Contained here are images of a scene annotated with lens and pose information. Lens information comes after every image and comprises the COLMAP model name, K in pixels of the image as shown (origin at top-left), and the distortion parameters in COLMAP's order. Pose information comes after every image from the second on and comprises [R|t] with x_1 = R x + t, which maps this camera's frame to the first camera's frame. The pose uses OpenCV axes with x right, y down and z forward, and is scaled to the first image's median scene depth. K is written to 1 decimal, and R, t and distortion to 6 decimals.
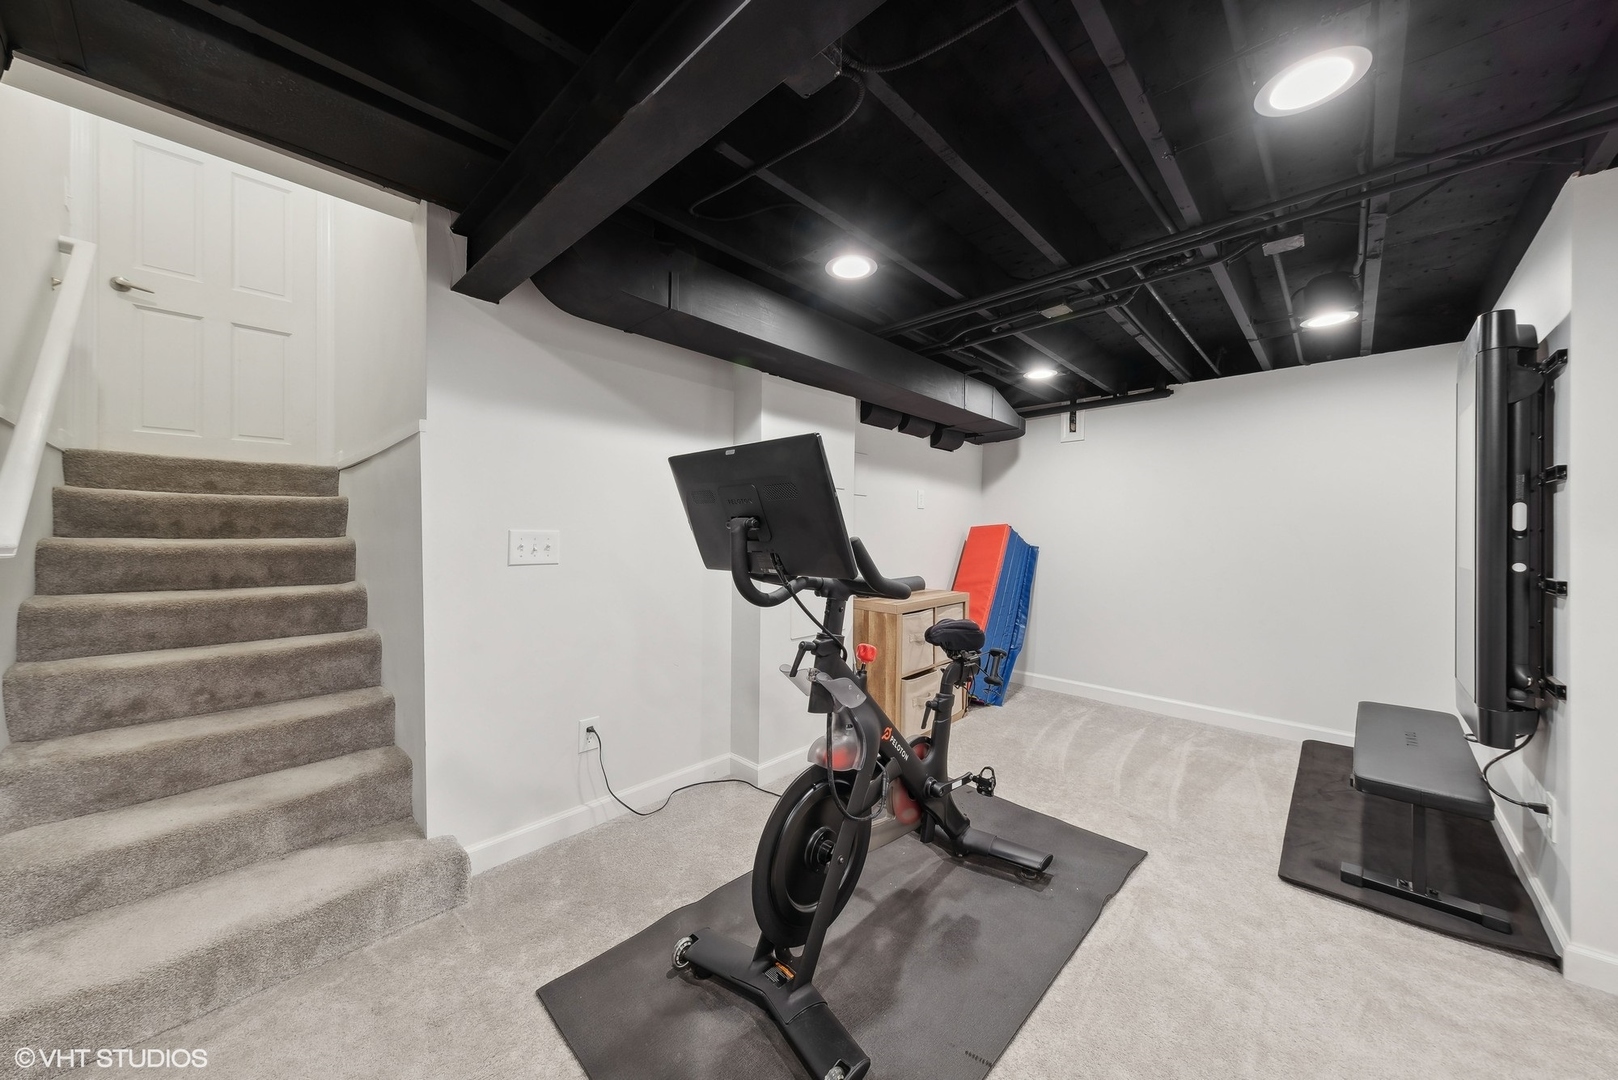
lens RADIAL K [[564.8, 0, 806.4], [0, 564.8, 535.6], [0, 0, 1]] dist [0.001544, 0.000002]
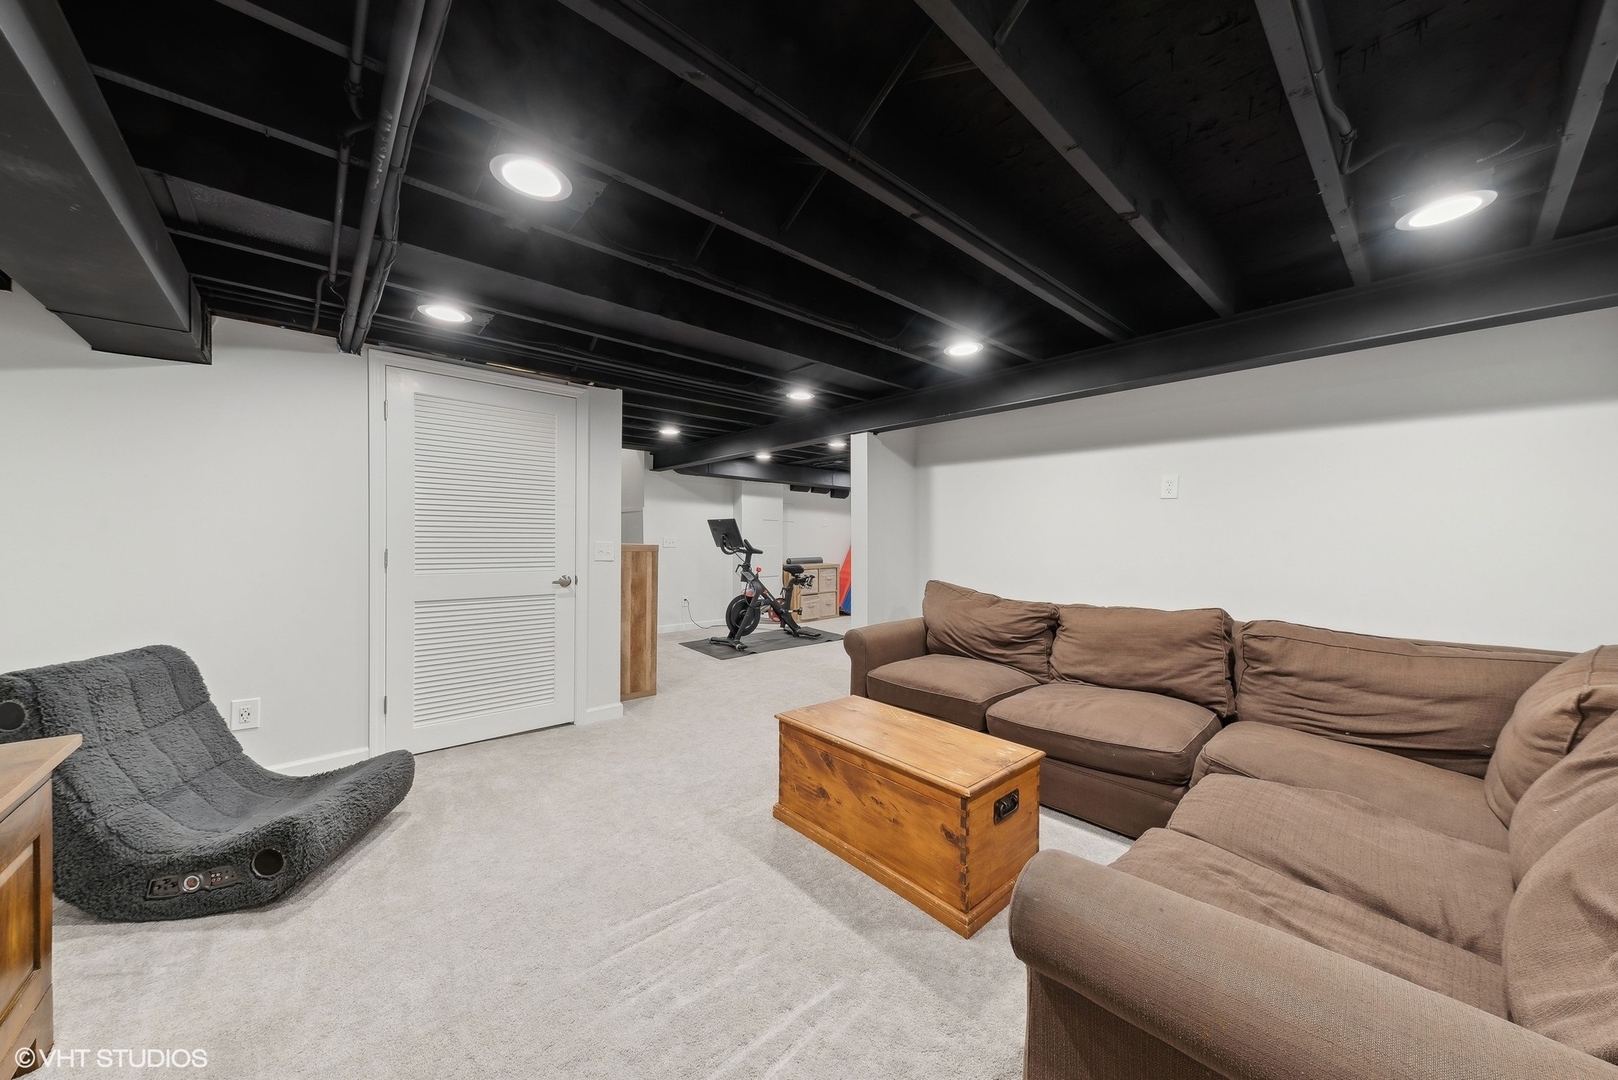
lens RADIAL K [[564.8, 0, 812.4], [0, 564.8, 540.9], [0, 0, 1]] dist [0.001544, 0.000002]
pose [[0.996418, -0.000282, -0.084566, 0.856950], [0.000643, 0.999991, 0.004241, -0.001467], [0.084564, -0.004280, 0.996409, -3.007059]]
